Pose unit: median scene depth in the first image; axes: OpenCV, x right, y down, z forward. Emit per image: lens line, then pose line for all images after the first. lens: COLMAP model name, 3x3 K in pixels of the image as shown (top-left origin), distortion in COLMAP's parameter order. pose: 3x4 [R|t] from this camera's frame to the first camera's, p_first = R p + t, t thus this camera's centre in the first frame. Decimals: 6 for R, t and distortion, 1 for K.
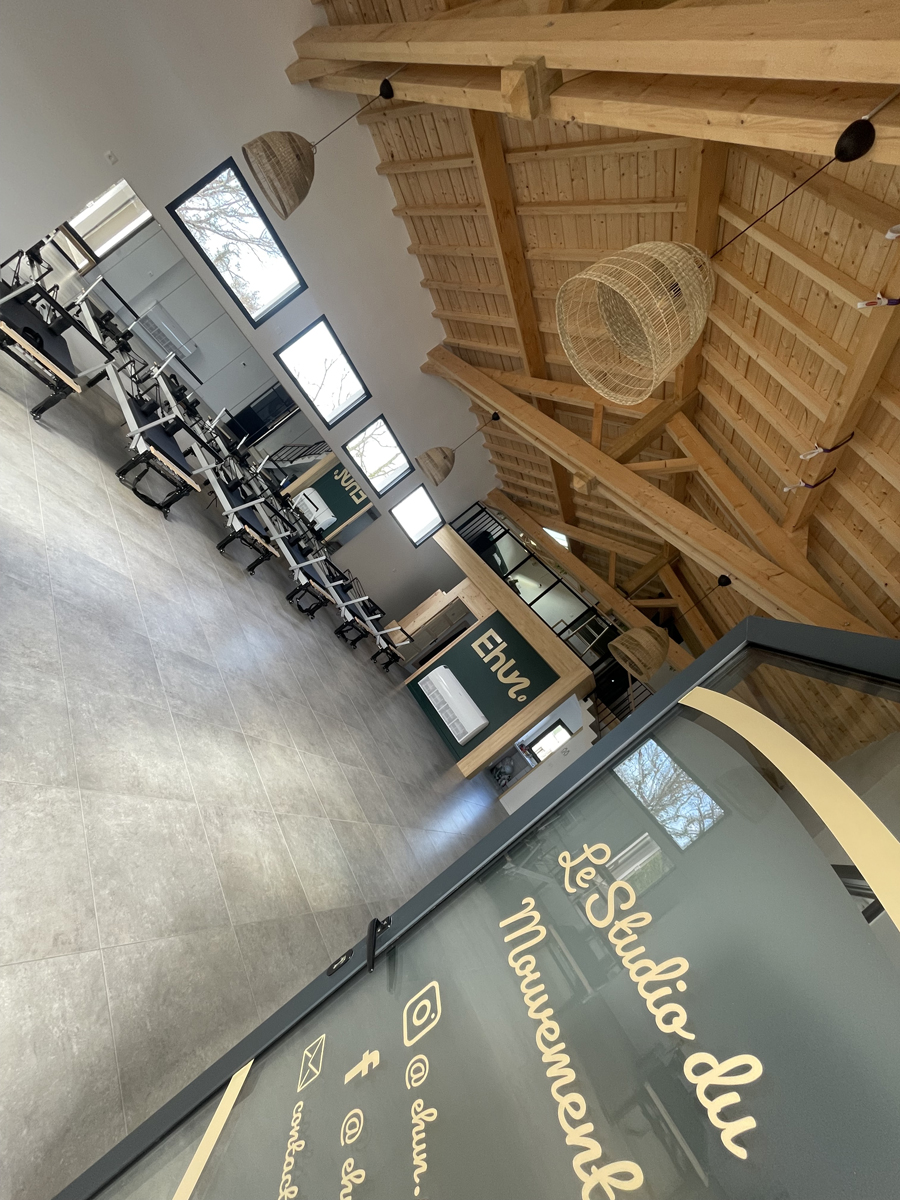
lens RADIAL K [[486.6, 0, 450.0], [0, 486.6, 600.0], [0, 0, 1]] dist [0.000591, 0.000049]
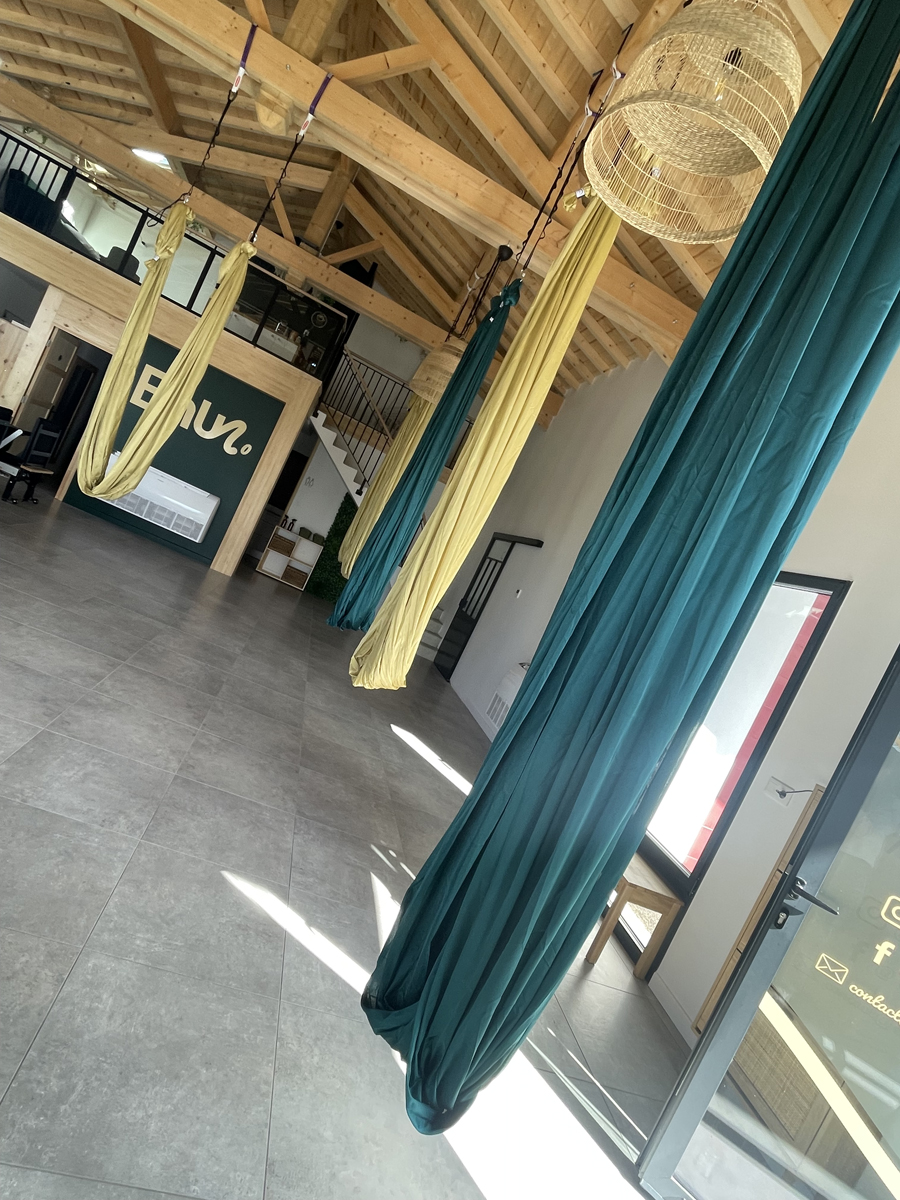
lens RADIAL K [[629.9, 0, 450.0], [0, 629.9, 600.0], [0, 0, 1]] dist [-0.000187, 0.000465]
pose [[0.741594, -0.528877, 0.412707, -0.132479], [0.200140, 0.761608, 0.616357, -0.144369], [-0.640298, -0.374488, 0.670654, 0.077026]]
